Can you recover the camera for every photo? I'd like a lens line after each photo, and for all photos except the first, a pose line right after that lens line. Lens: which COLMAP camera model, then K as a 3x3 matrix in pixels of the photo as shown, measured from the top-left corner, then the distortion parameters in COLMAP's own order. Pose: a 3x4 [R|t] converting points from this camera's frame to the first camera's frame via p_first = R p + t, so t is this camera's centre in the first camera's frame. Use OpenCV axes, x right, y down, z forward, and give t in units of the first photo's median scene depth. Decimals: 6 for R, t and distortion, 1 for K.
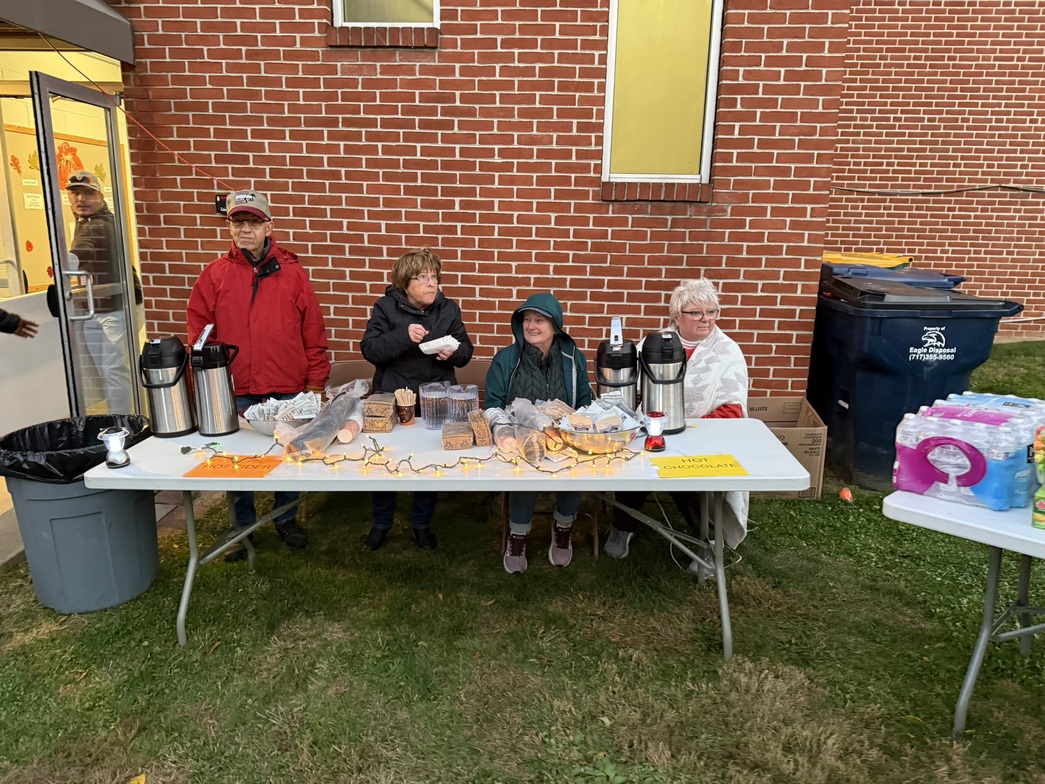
lens RADIAL K [[754.1, 0, 522.5], [0, 754.1, 392.0], [0, 0, 1]] dist [0.085694, -0.124494]
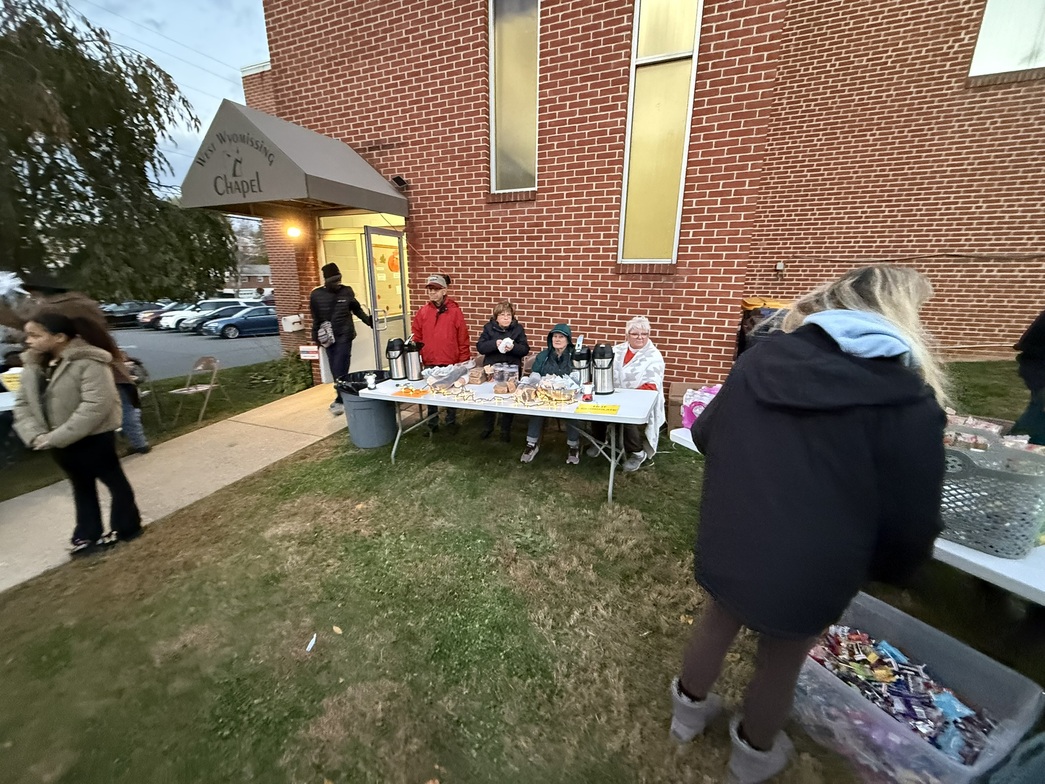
lens RADIAL K [[445.5, 0, 523.5], [0, 445.5, 396.9], [0, 0, 1]] dist [-0.001330, -0.001230]
pose [[0.936780, 0.077455, -0.341240, 0.304091], [-0.061446, 0.996453, 0.057493, 0.004637], [0.344482, -0.032890, 0.938216, -0.139913]]
